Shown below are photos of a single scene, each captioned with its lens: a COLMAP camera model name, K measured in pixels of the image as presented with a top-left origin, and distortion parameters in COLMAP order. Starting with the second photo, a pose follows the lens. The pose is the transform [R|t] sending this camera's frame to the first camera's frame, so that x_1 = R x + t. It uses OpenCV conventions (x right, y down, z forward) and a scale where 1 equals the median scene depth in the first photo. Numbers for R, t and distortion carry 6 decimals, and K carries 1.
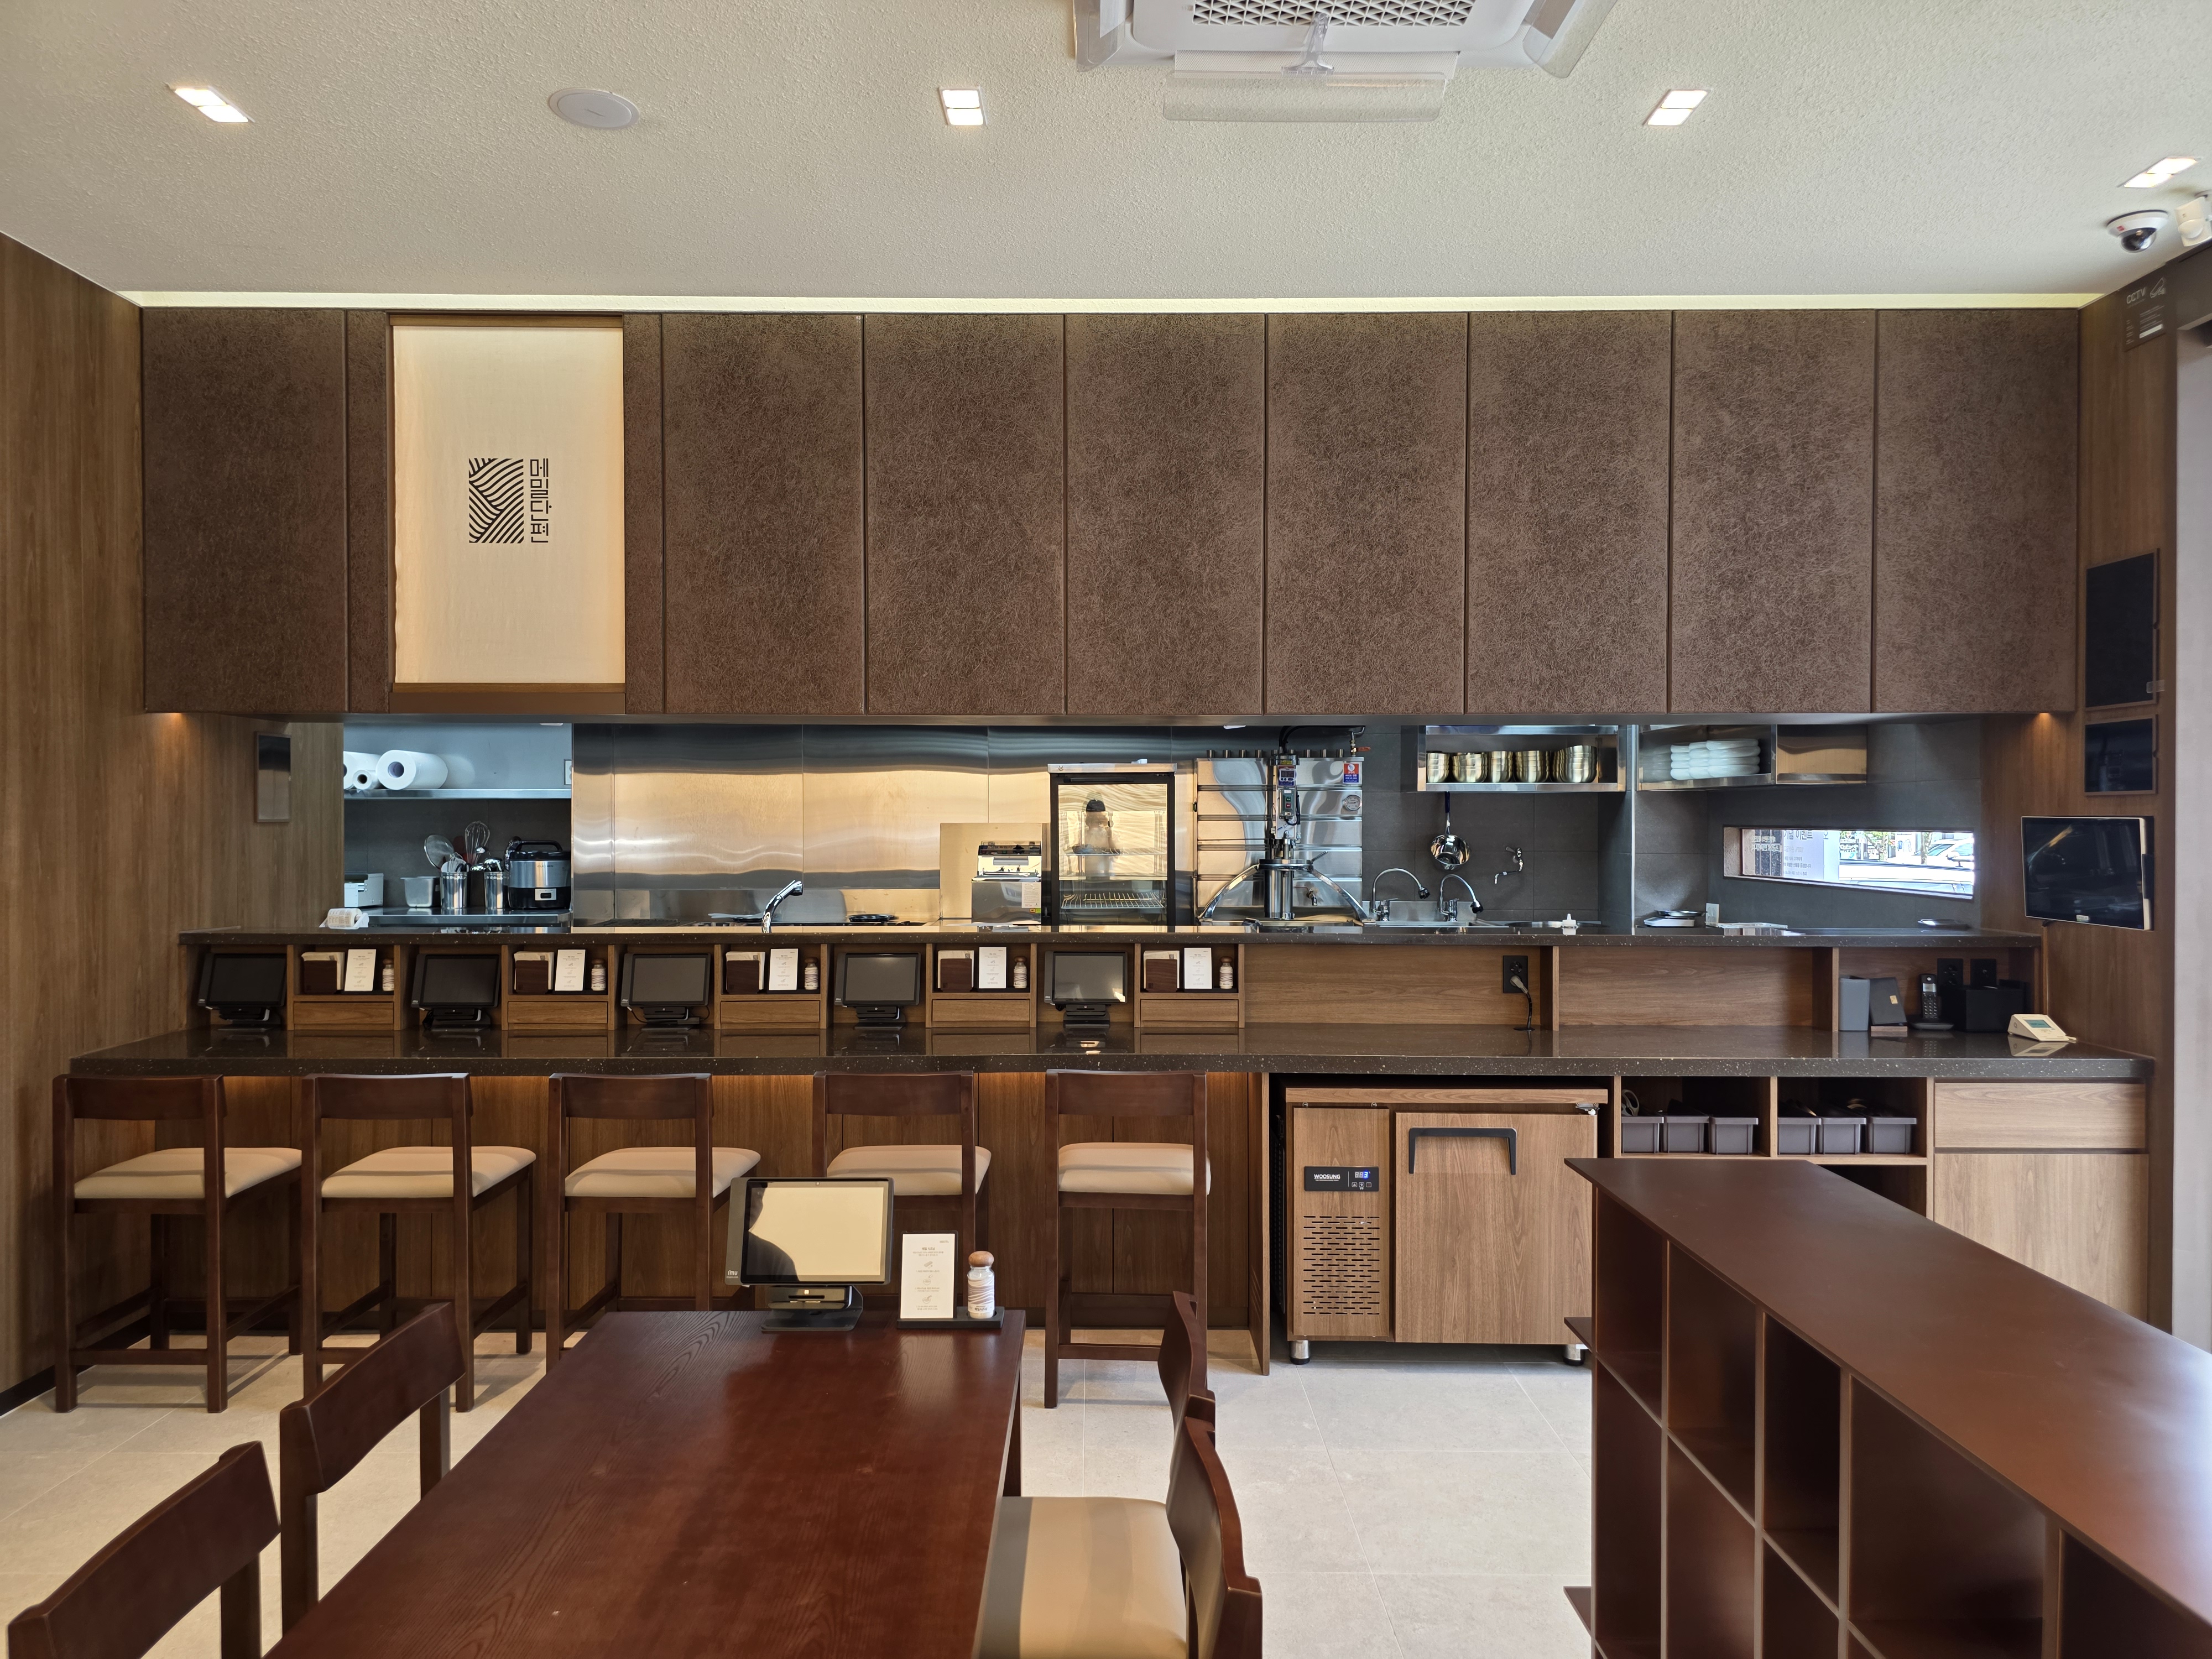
lens RADIAL K [[1492.7, 0, 1096.3], [0, 1492.7, 832.4], [0, 0, 1]] dist [0.068156, -0.033148]
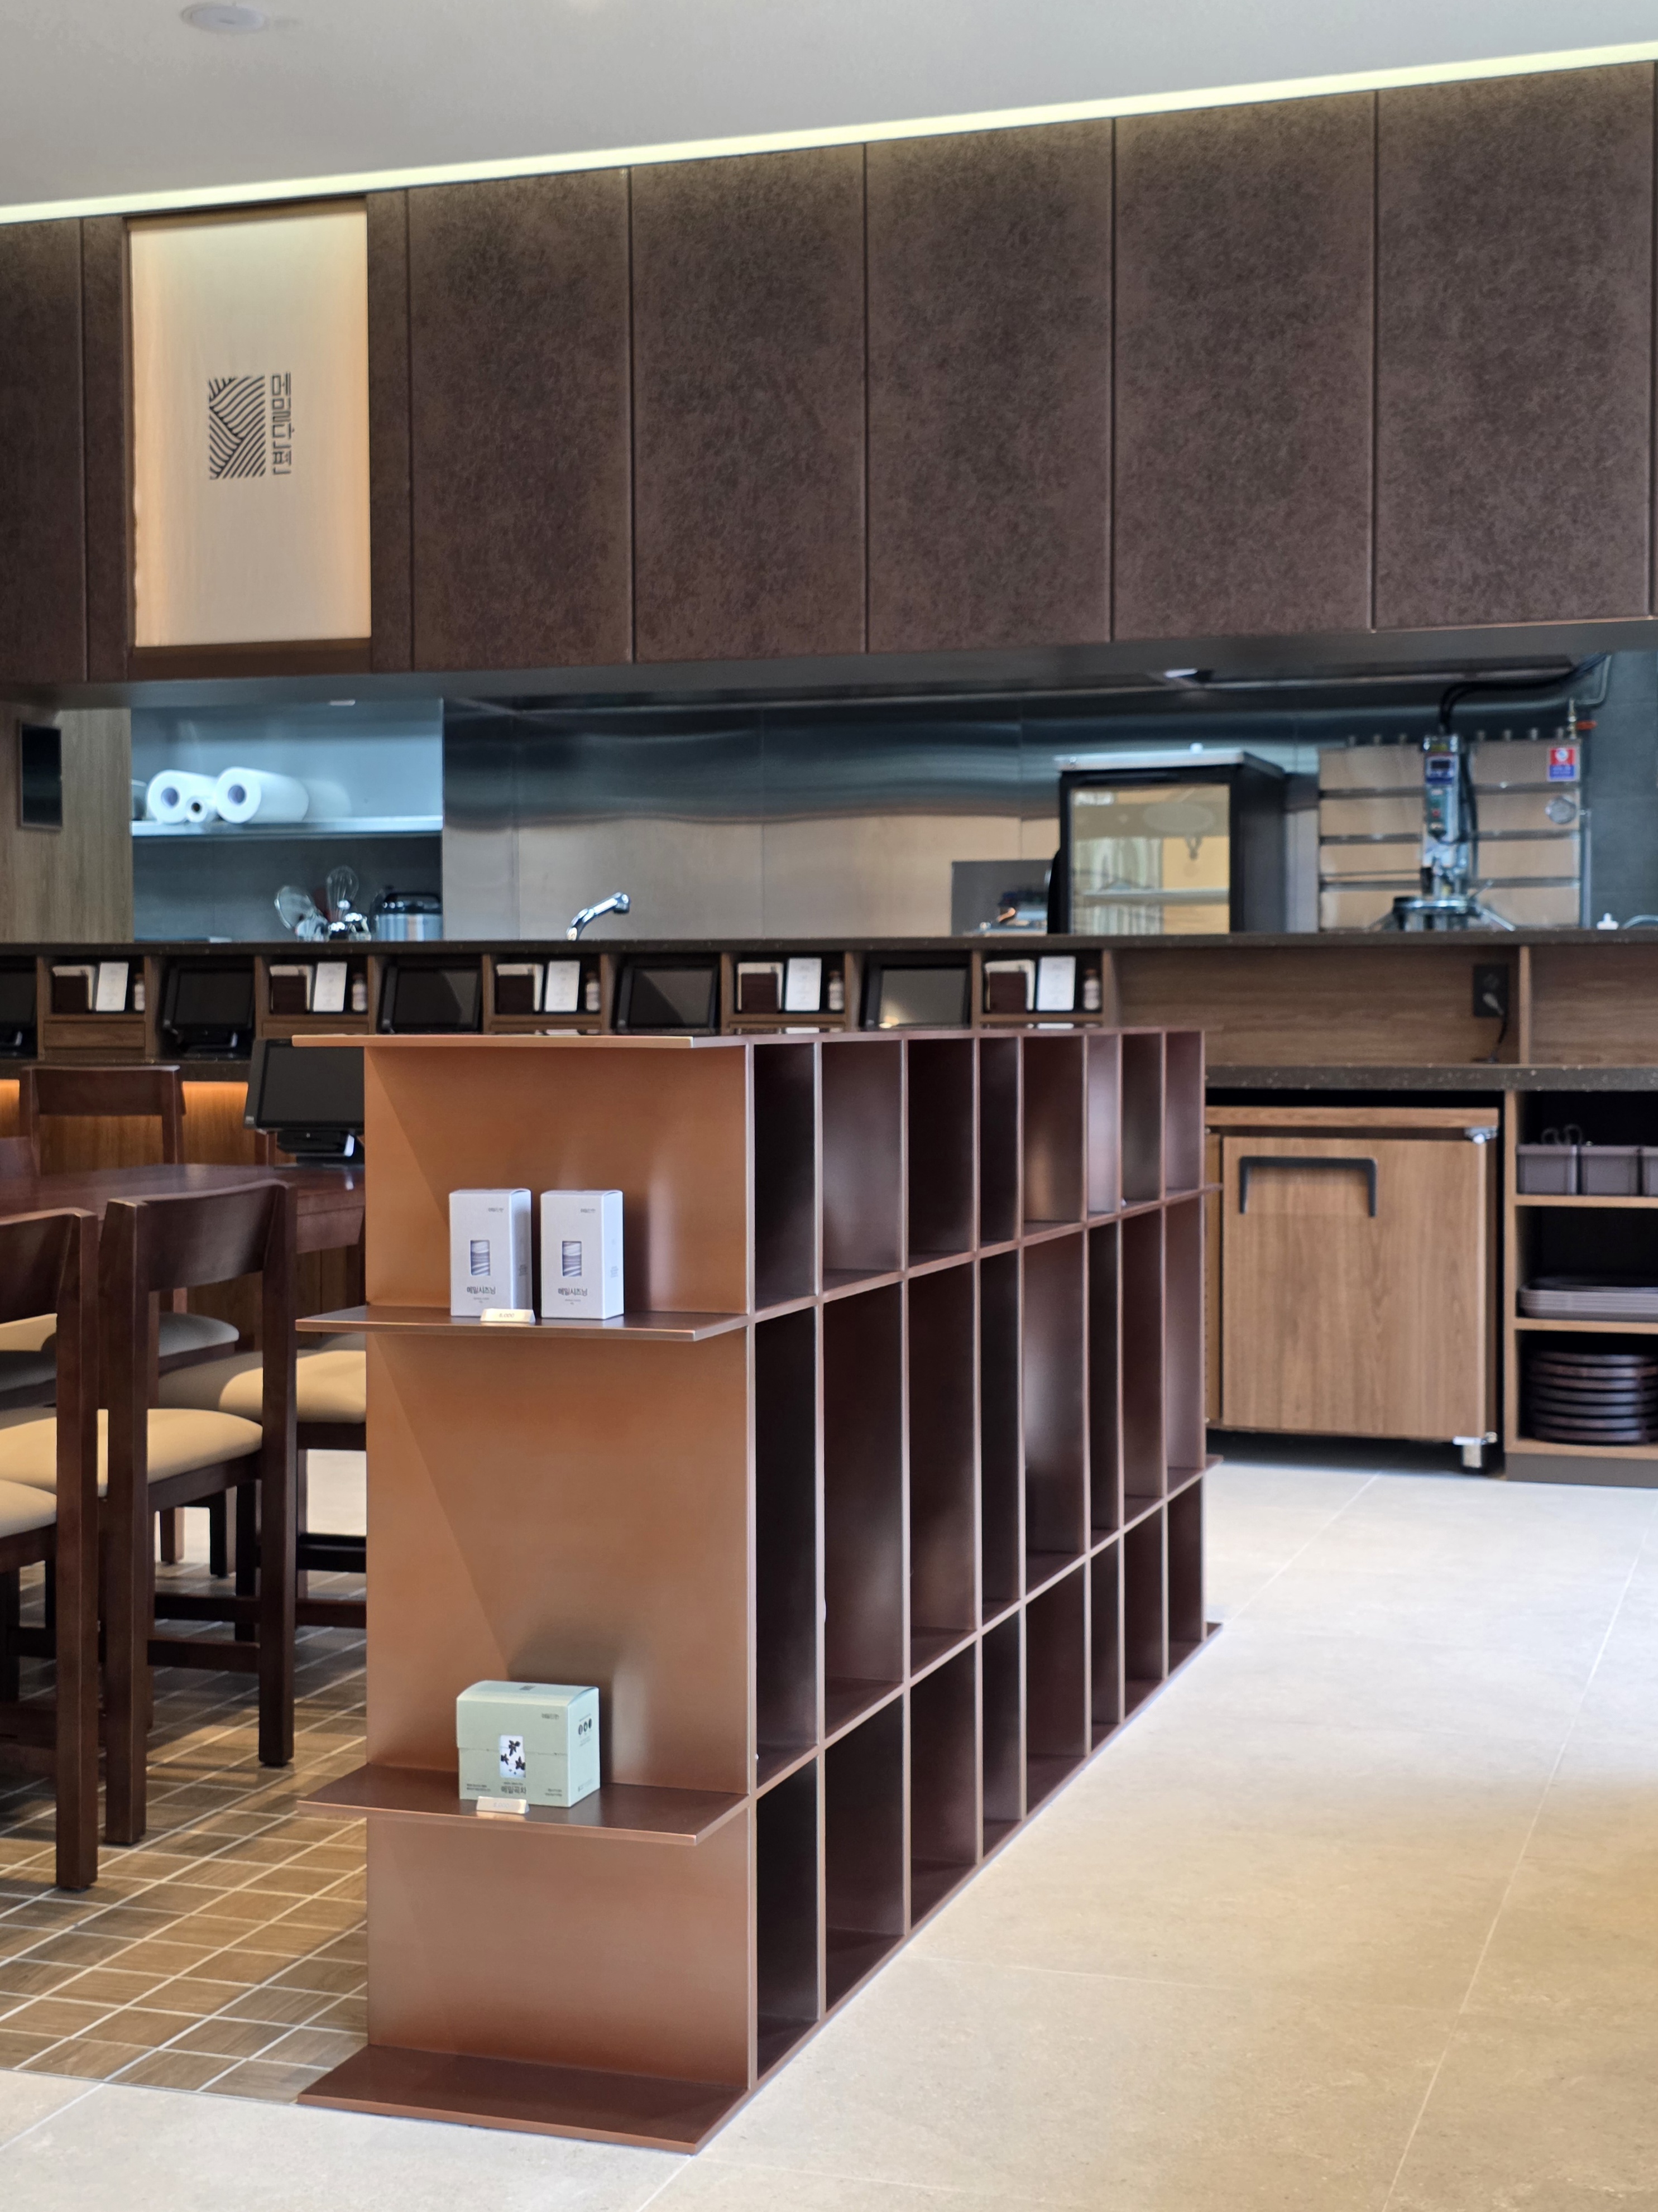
lens RADIAL K [[2971.1, 0, 833.2], [0, 2971.1, 1097.3], [0, 0, 1]] dist [0.083138, 0.000000]
pose [[0.948988, 0.007214, -0.315230, 0.462549], [-0.000205, 0.999752, 0.022262, 0.122123], [0.315312, -0.021062, 0.948754, -0.509197]]
